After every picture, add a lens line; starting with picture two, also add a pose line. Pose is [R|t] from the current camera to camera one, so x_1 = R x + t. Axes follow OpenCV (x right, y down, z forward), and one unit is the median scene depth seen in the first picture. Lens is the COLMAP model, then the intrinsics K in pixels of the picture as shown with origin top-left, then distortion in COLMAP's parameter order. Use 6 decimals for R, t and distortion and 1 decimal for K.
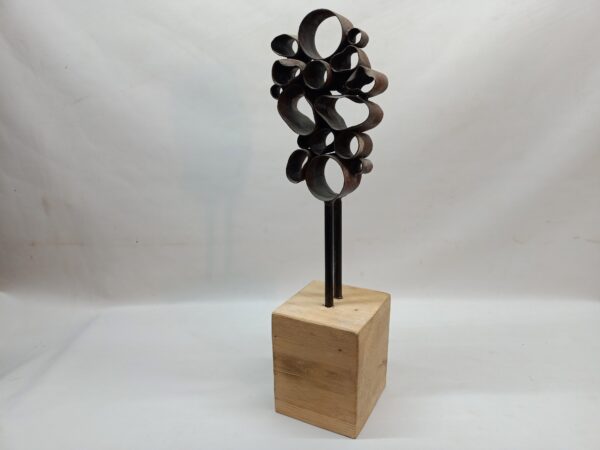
lens RADIAL K [[458.6, 0, 297.7], [0, 458.6, 225.5], [0, 0, 1]] dist [0.066048, -0.105488]
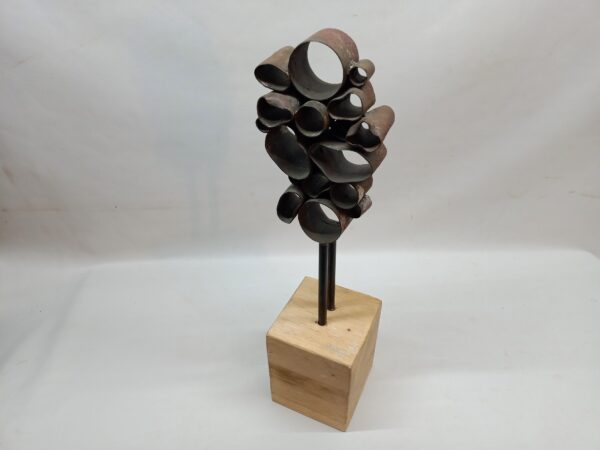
lens RADIAL K [[458.6, 0, 298.9], [0, 458.6, 221.0], [0, 0, 1]] dist [0.066048, -0.105488]
pose [[0.999060, -0.023709, 0.036281, -0.014553], [0.008737, 0.930103, 0.367196, -0.409986], [-0.042451, -0.366534, 0.929436, 0.139813]]
